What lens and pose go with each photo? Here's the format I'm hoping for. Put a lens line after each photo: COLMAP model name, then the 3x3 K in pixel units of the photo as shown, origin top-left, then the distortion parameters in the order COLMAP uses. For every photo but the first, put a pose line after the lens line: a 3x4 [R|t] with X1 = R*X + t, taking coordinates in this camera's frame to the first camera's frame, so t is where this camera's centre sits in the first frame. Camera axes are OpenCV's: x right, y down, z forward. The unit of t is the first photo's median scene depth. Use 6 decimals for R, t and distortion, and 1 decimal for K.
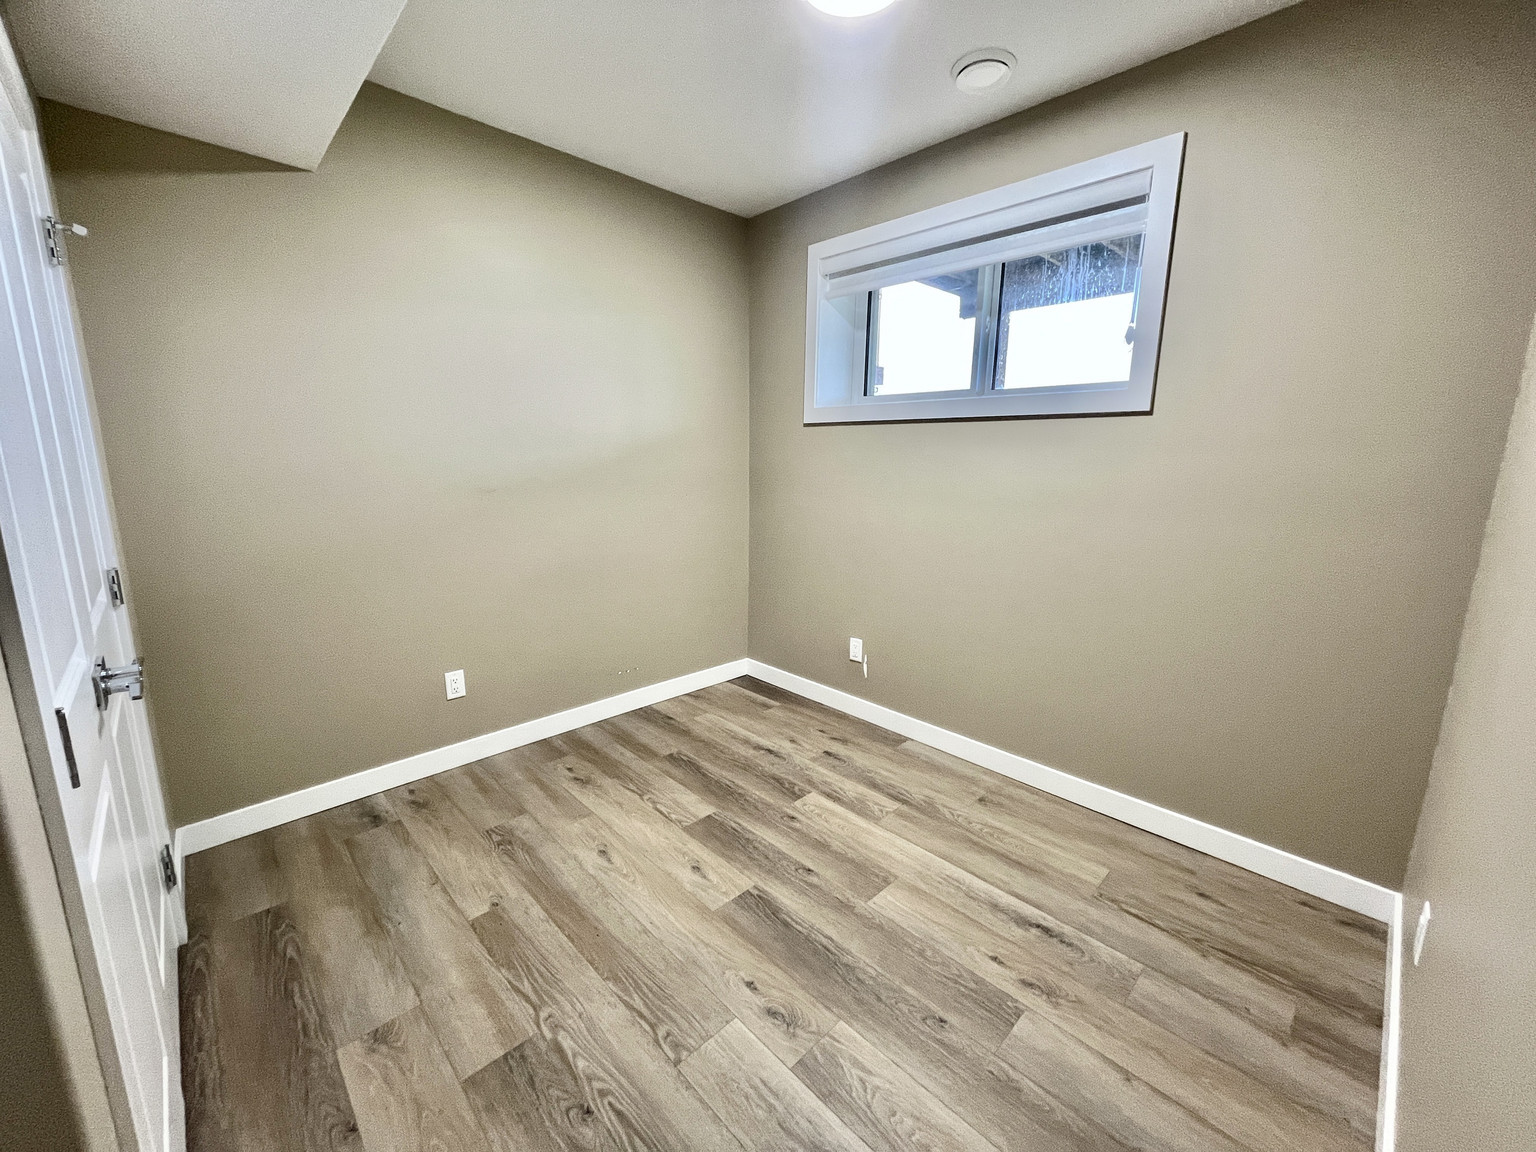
lens RADIAL K [[617.2, 0, 773.3], [0, 617.2, 579.5], [0, 0, 1]] dist [-0.002515, -0.000350]
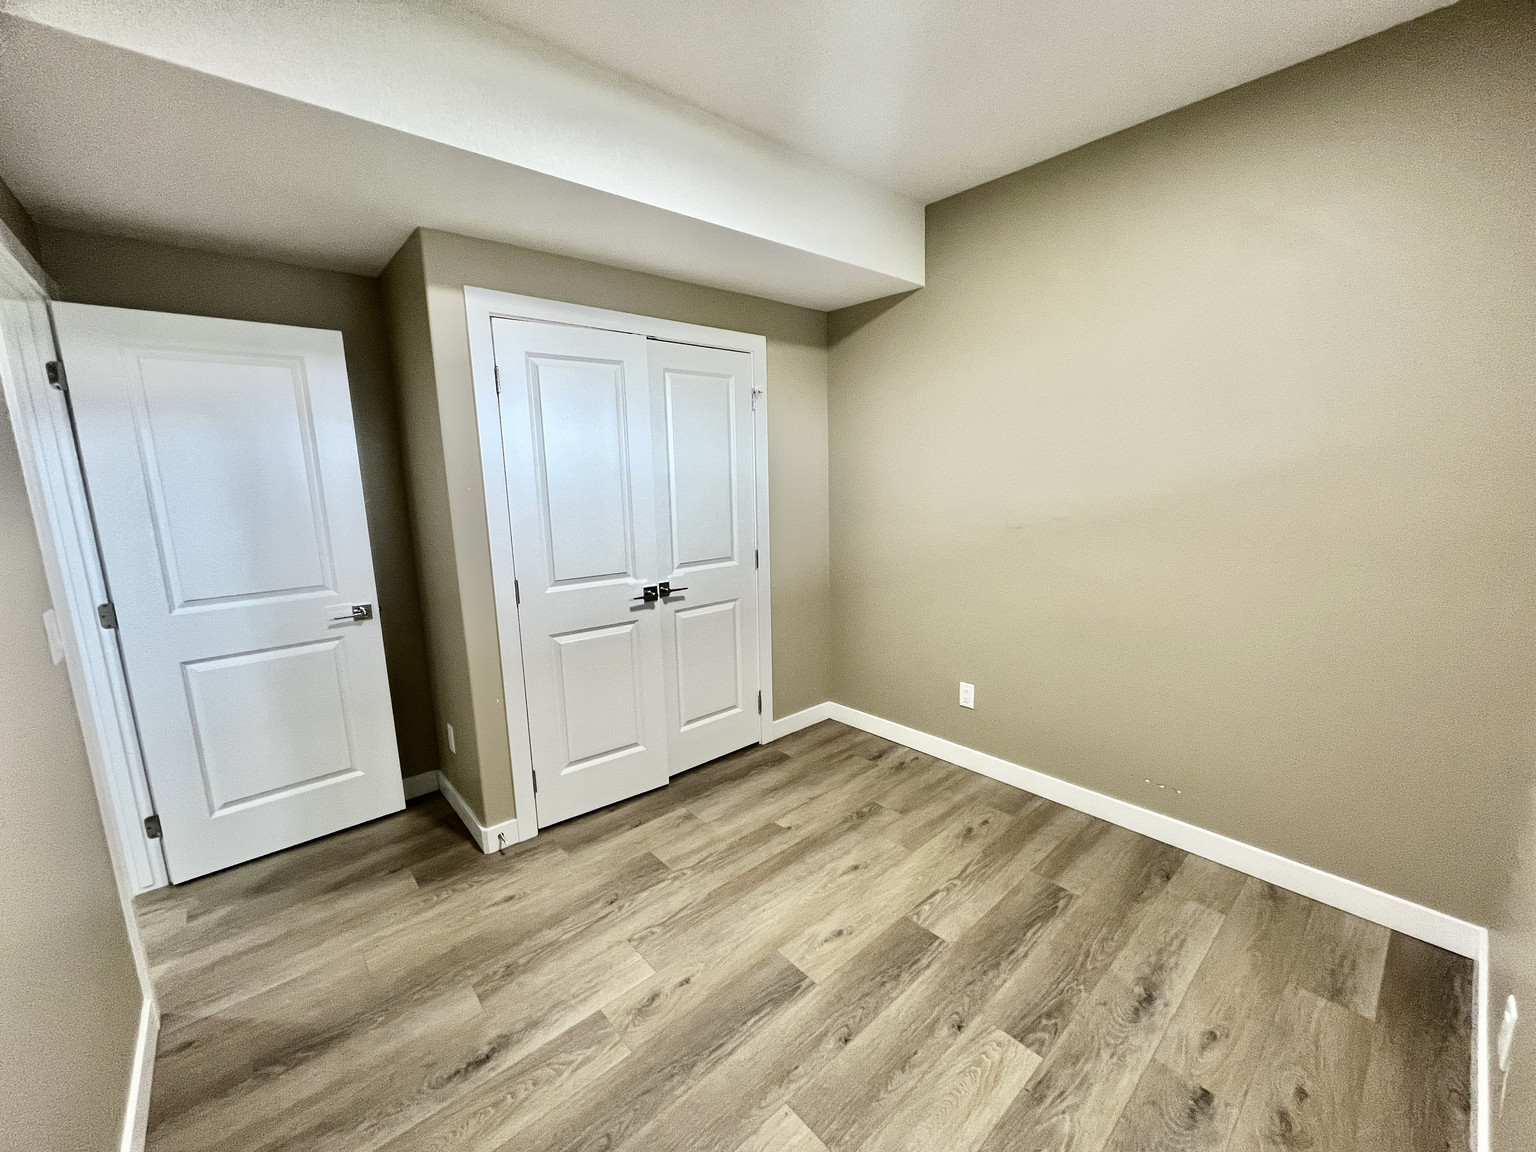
lens RADIAL K [[617.2, 0, 773.3], [0, 617.2, 579.5], [0, 0, 1]] dist [-0.002515, -0.000350]
pose [[-0.046346, 0.165742, -0.985079, 0.722769], [-0.171856, 0.970113, 0.171309, -0.210063], [0.984031, 0.177231, -0.016477, 0.802730]]
